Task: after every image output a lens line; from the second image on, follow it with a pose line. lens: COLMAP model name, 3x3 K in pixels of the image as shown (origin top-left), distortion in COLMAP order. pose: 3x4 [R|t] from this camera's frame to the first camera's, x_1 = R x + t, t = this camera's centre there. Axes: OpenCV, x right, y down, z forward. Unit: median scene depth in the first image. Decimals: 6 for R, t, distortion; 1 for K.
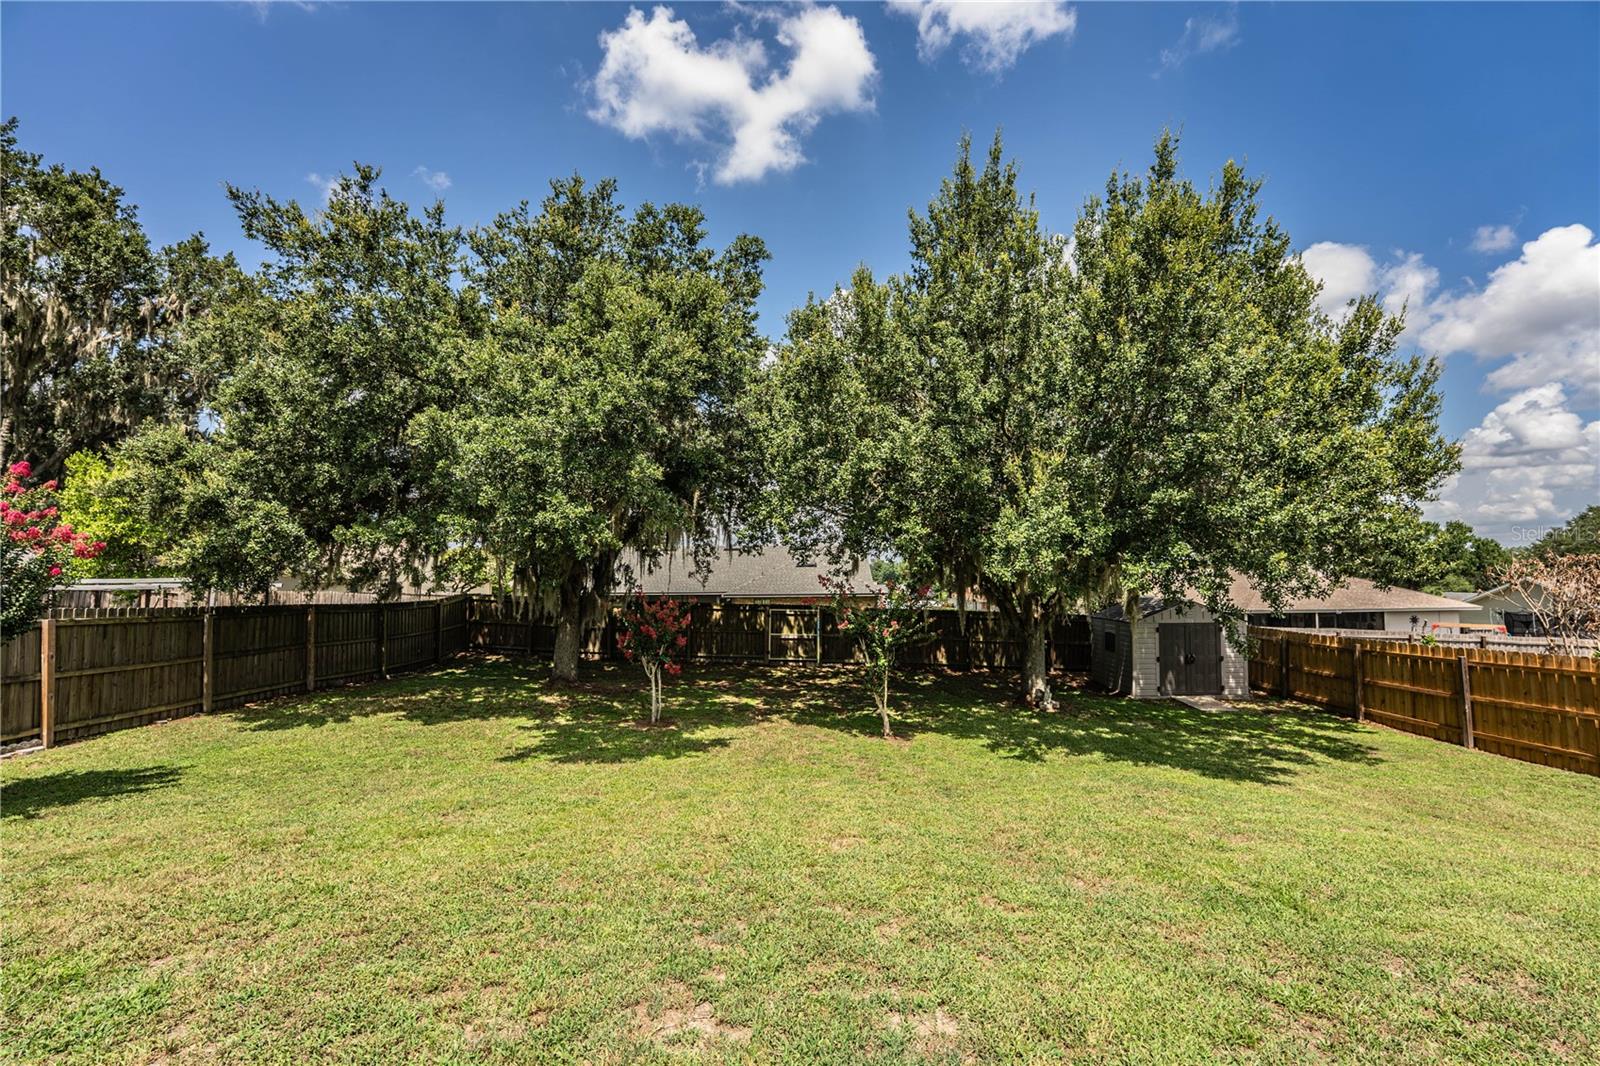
lens RADIAL K [[653.1, 0, 799.0], [0, 653.1, 533.7], [0, 0, 1]] dist [-0.021661, 0.002138]
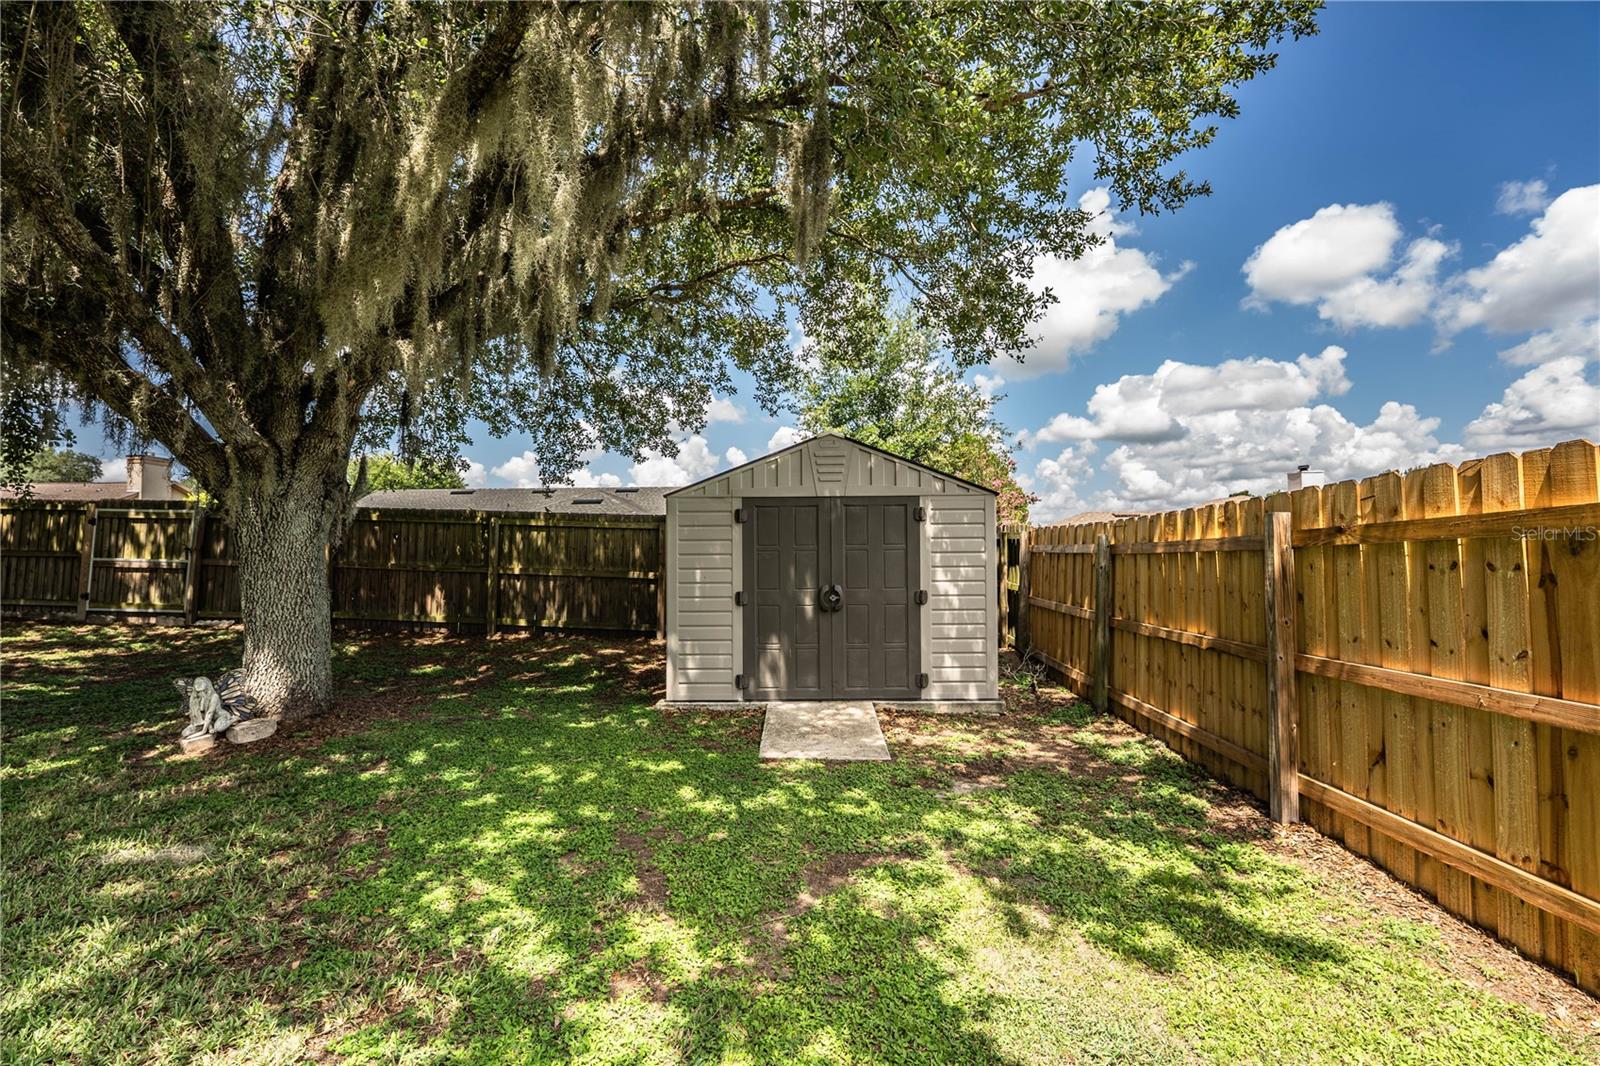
lens RADIAL K [[653.1, 0, 797.6], [0, 653.1, 532.7], [0, 0, 1]] dist [-0.021661, 0.002138]
pose [[0.999965, -0.000102, -0.008367, 0.687538], [0.000323, 0.999651, 0.026415, 0.172808], [0.008361, -0.026416, 0.999616, 0.753423]]
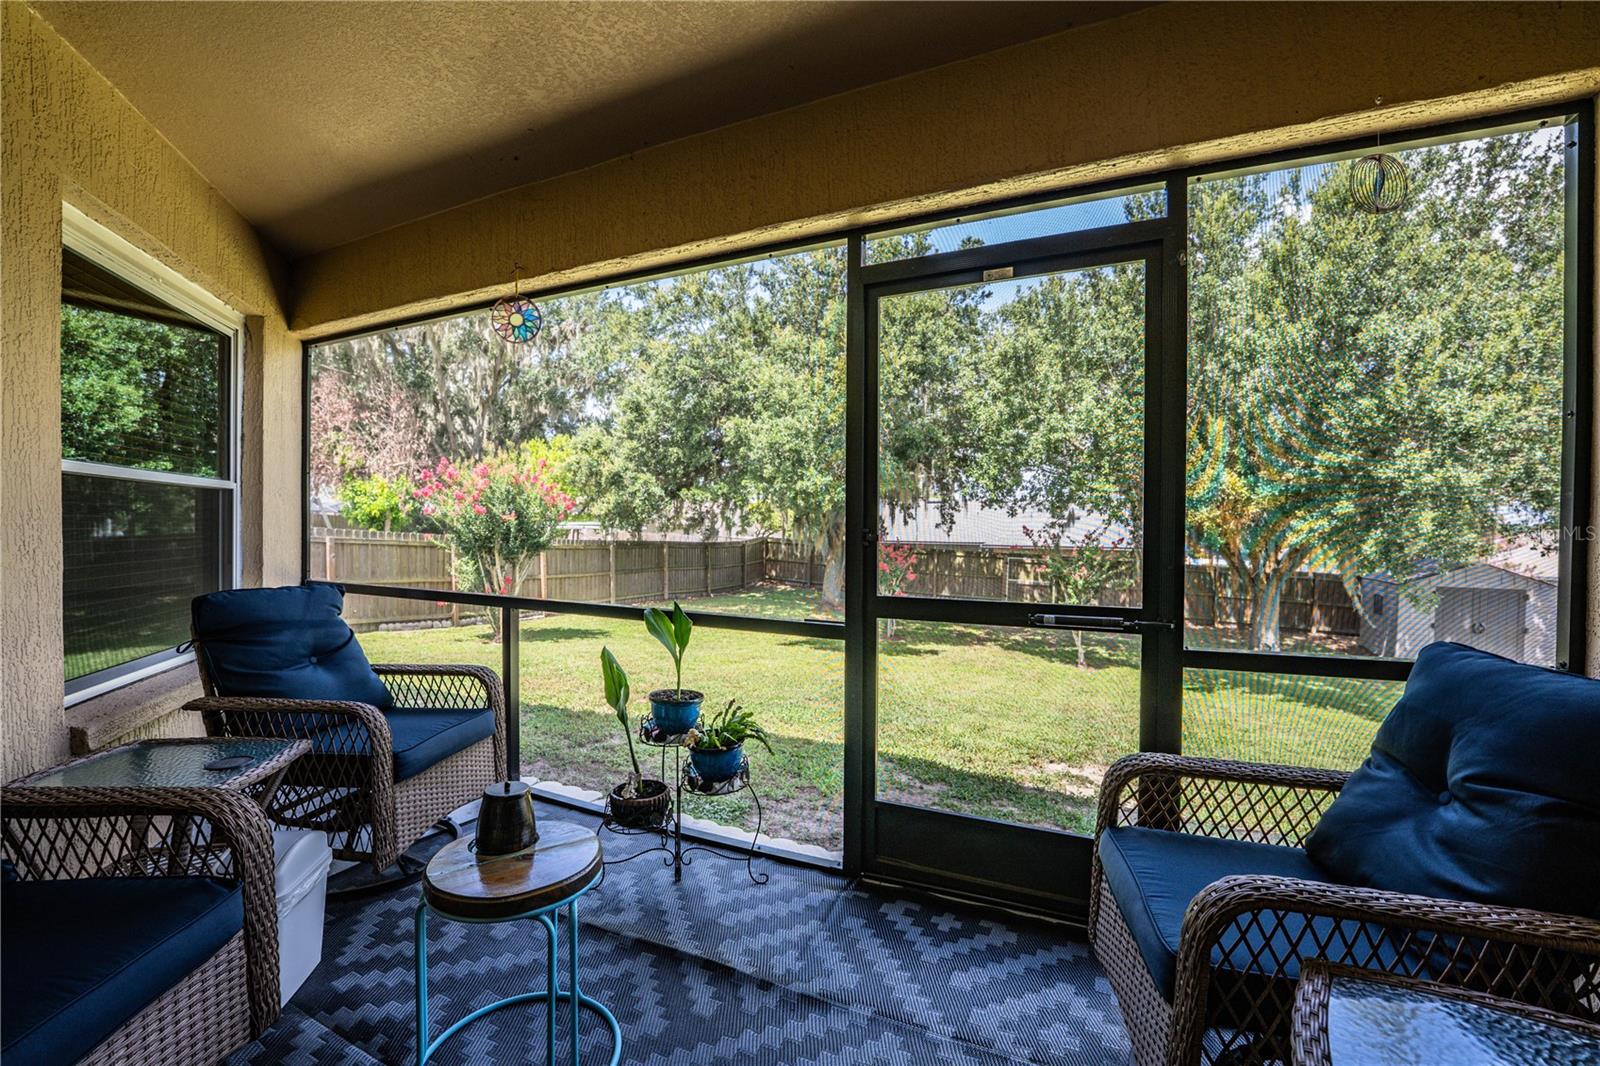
lens RADIAL K [[653.1, 0, 801.8], [0, 653.1, 528.8], [0, 0, 1]] dist [-0.021661, 0.002138]
pose [[0.912861, 0.018322, -0.407859, 0.123083], [0.009307, 0.997799, 0.065655, -0.012009], [0.408164, -0.063730, 0.910681, -0.210682]]
